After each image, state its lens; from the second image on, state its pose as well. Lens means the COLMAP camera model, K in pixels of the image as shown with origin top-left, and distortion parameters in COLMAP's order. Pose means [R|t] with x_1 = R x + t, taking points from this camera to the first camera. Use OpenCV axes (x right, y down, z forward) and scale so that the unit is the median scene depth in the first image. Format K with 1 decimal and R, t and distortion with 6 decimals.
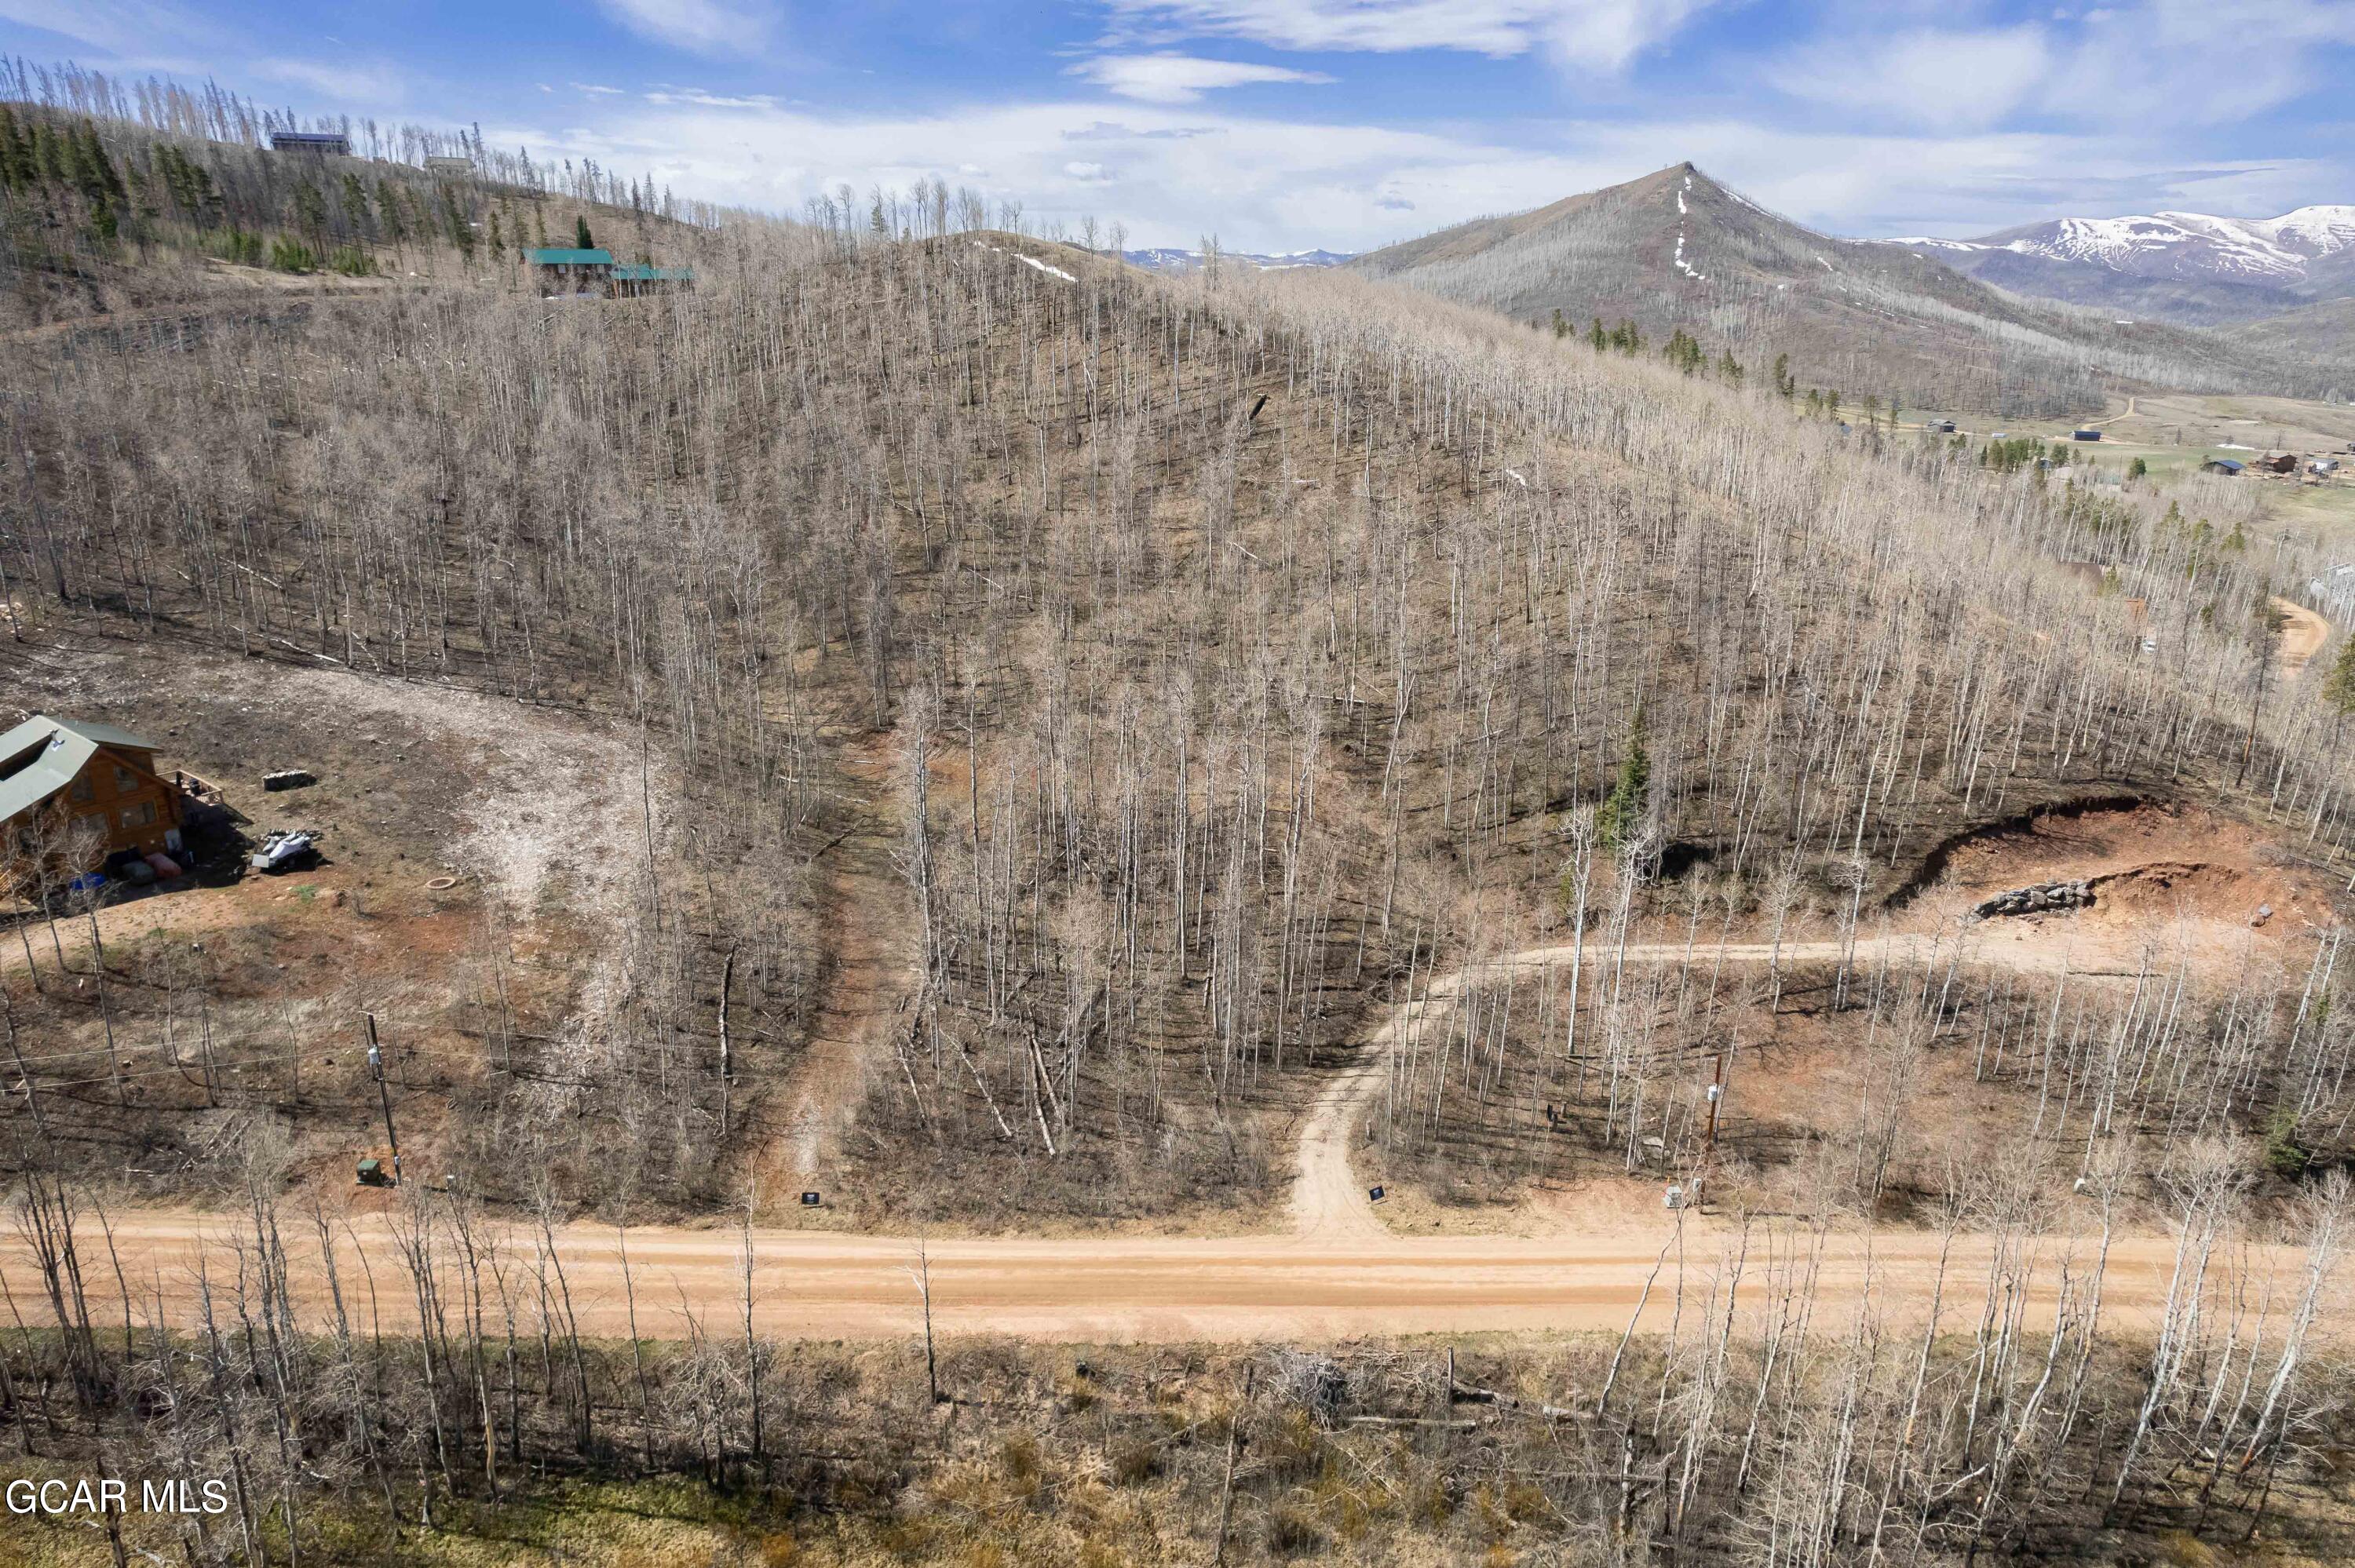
lens RADIAL K [[1512.4, 0, 1199.0], [0, 1512.4, 784.5], [0, 0, 1]] dist [-0.090658, 0.080109]
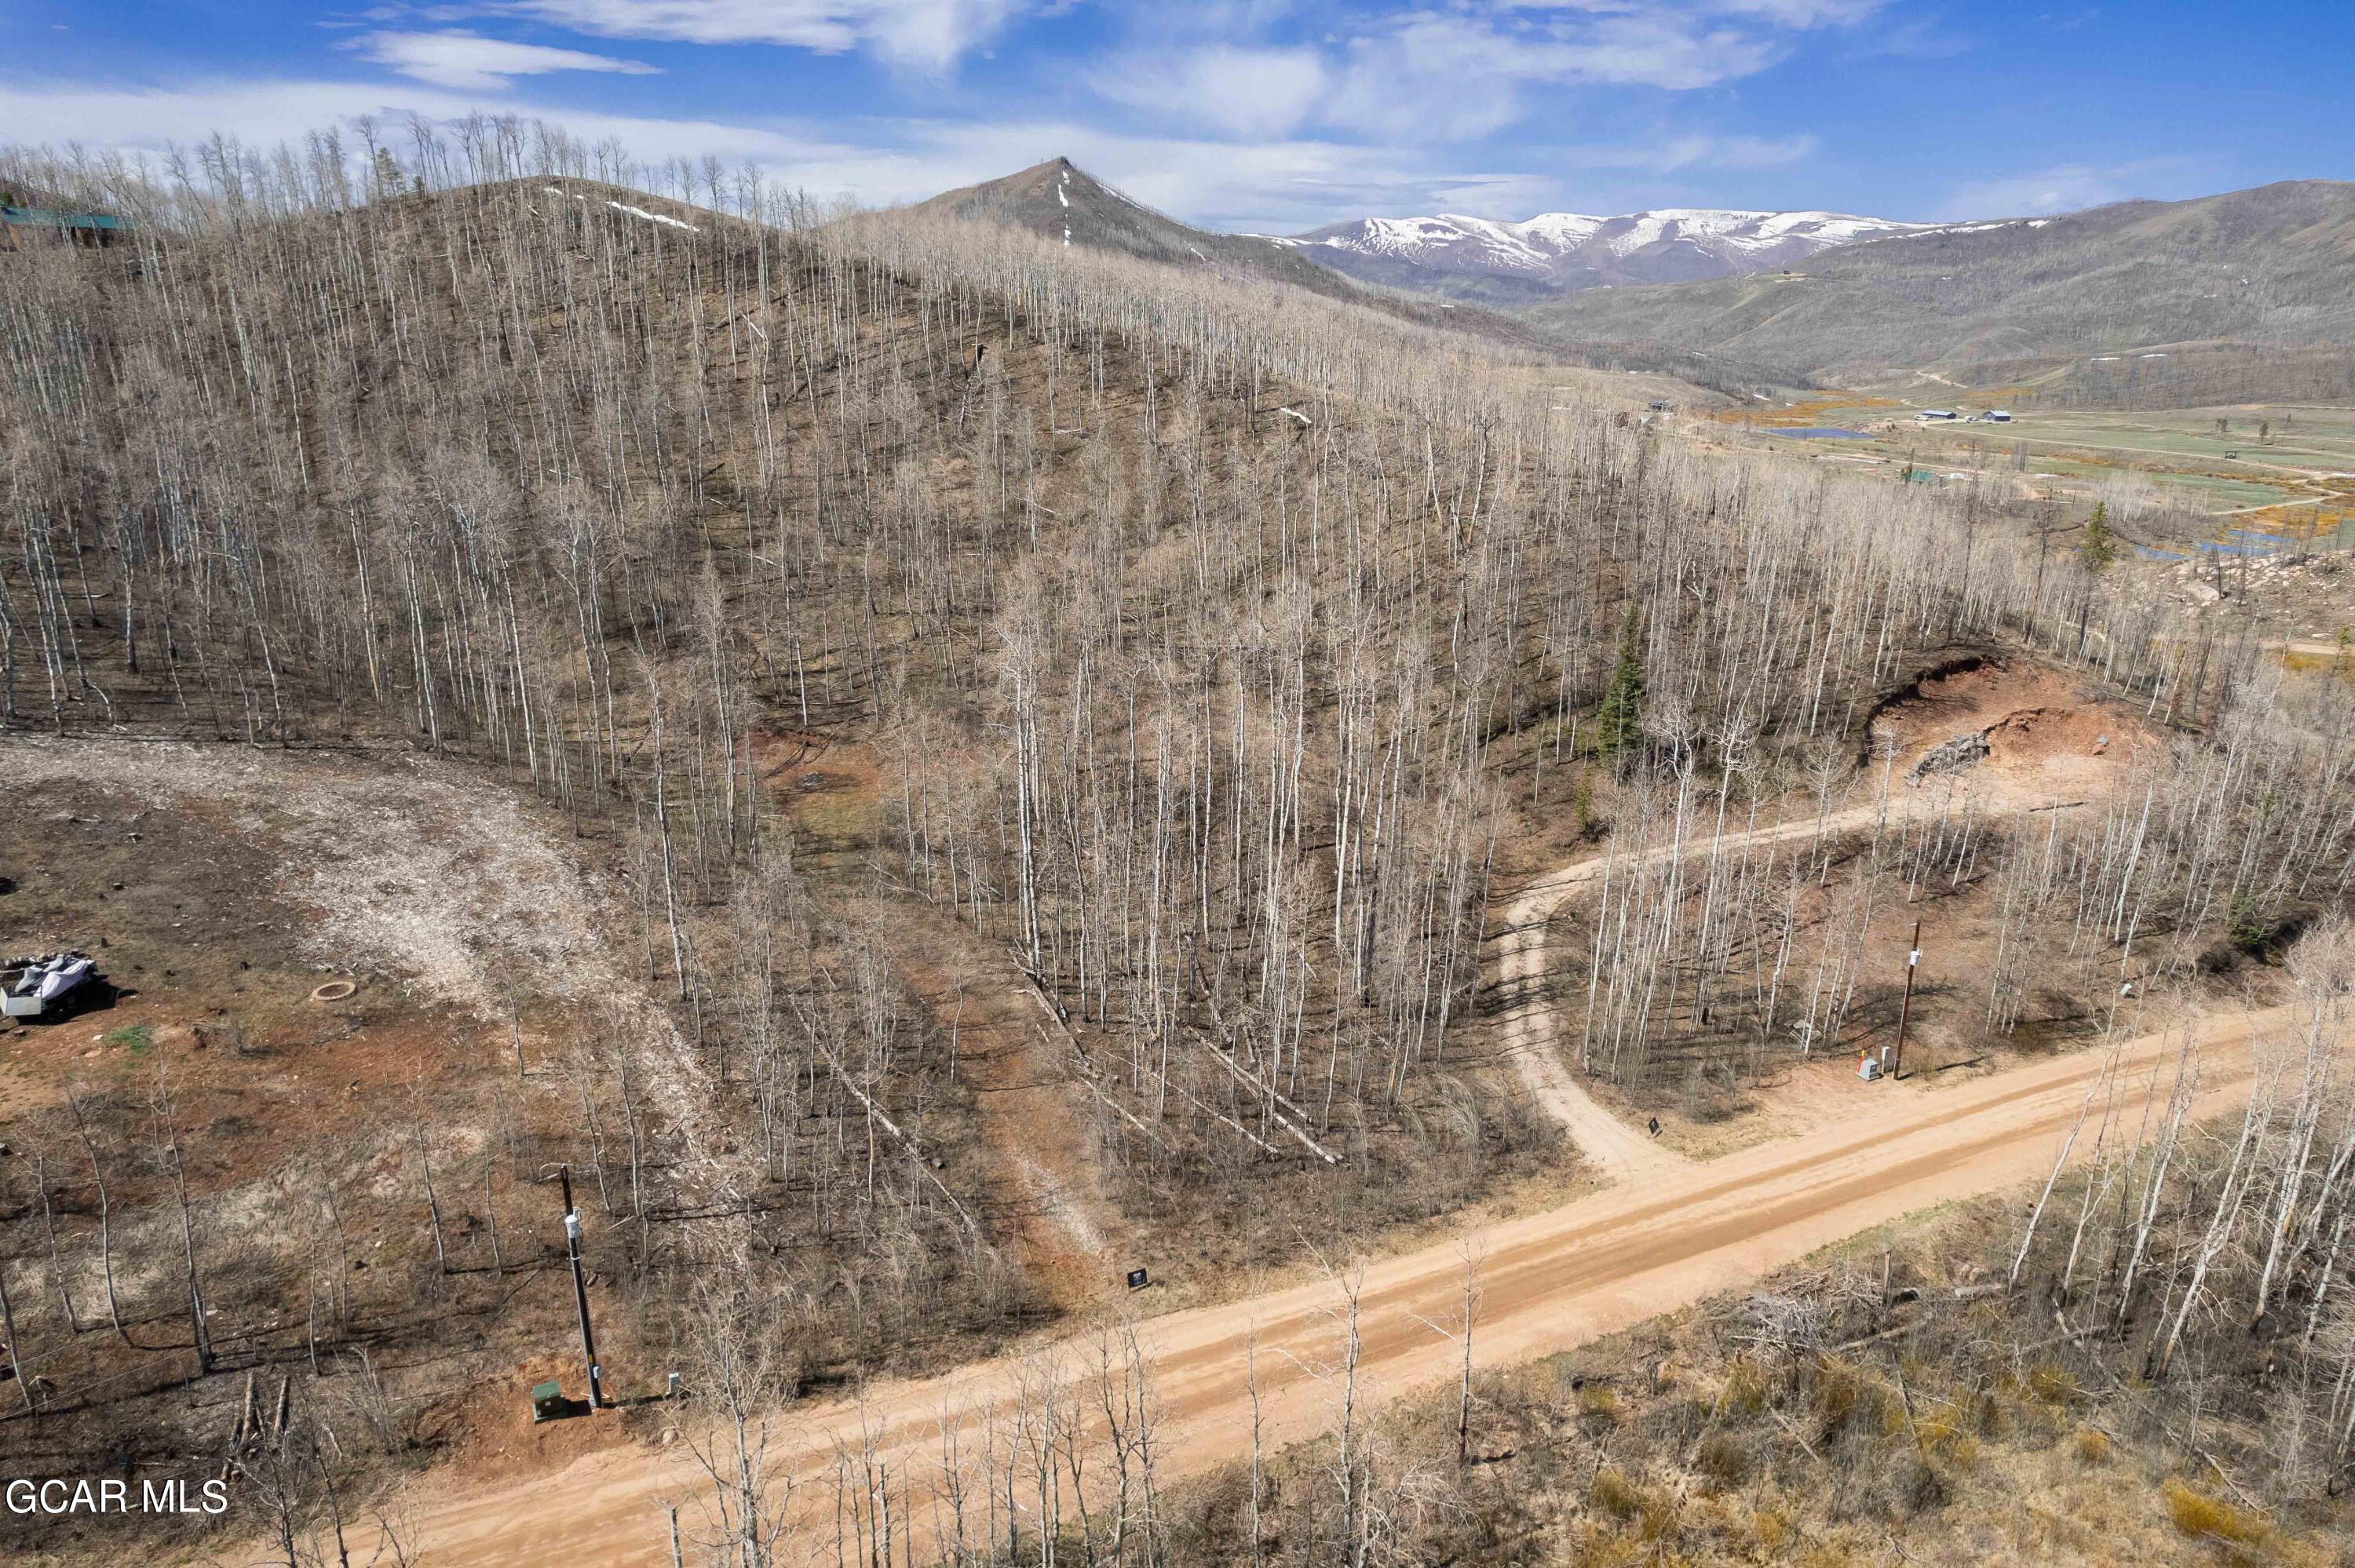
lens RADIAL K [[1512.4, 0, 1199.0], [0, 1512.4, 784.5], [0, 0, 1]] dist [-0.090658, 0.080109]
pose [[0.919282, -0.124582, 0.373363, -0.406718], [0.124641, 0.991909, 0.024089, 0.003816], [-0.373343, 0.024392, 0.927373, 0.208750]]
